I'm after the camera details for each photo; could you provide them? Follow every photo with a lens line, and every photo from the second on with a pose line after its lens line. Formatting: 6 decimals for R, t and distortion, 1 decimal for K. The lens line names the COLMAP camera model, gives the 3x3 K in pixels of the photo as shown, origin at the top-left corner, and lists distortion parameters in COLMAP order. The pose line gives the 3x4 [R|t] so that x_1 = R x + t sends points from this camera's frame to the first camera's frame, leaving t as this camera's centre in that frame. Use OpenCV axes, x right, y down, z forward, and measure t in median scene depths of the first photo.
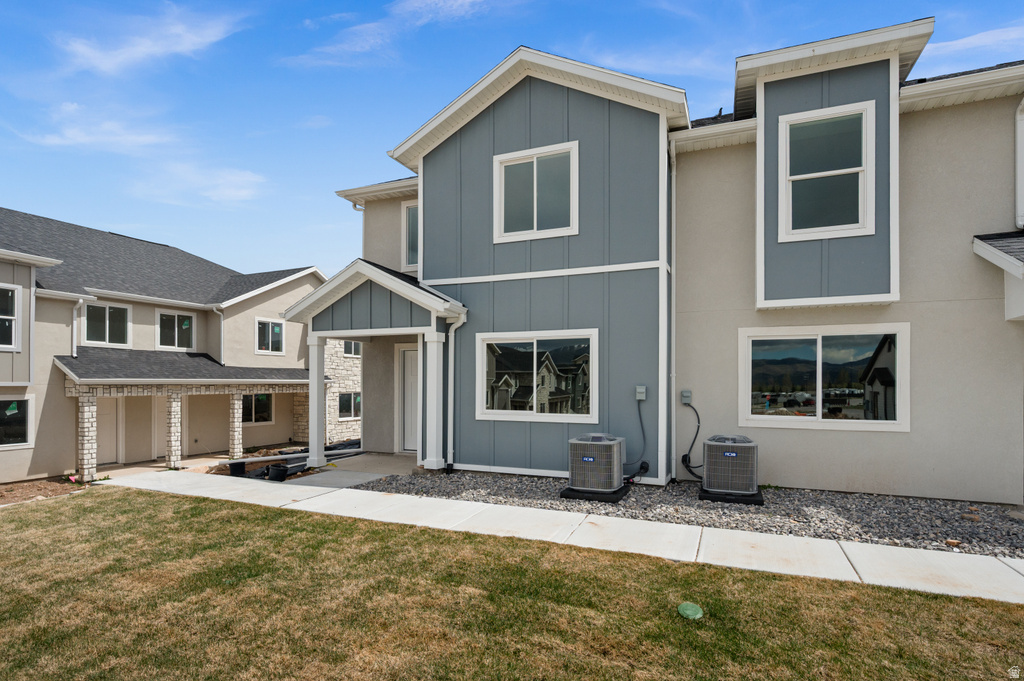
lens RADIAL K [[514.0, 0, 490.0], [0, 514.0, 380.0], [0, 0, 1]] dist [-0.001236, -0.000261]
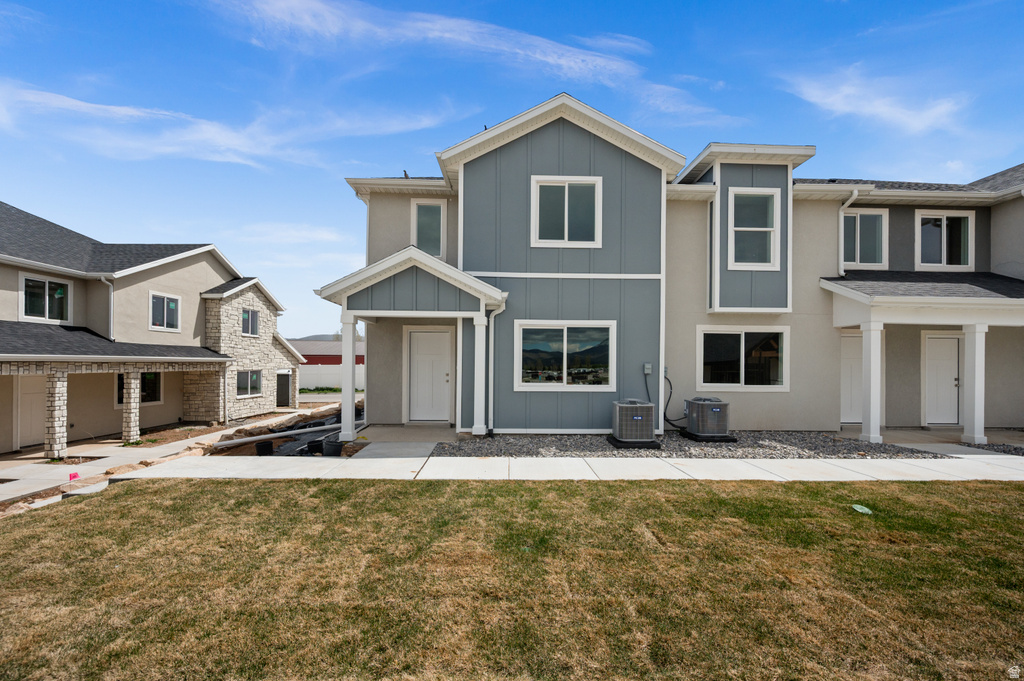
lens RADIAL K [[409.3, 0, 488.1], [0, 409.3, 362.9], [0, 0, 1]] dist [-0.000910, -0.000238]
pose [[0.912563, 0.005996, 0.408893, -0.552720], [-0.007304, 0.999972, 0.001636, 0.010956], [-0.408872, -0.004480, 0.912581, 0.173058]]
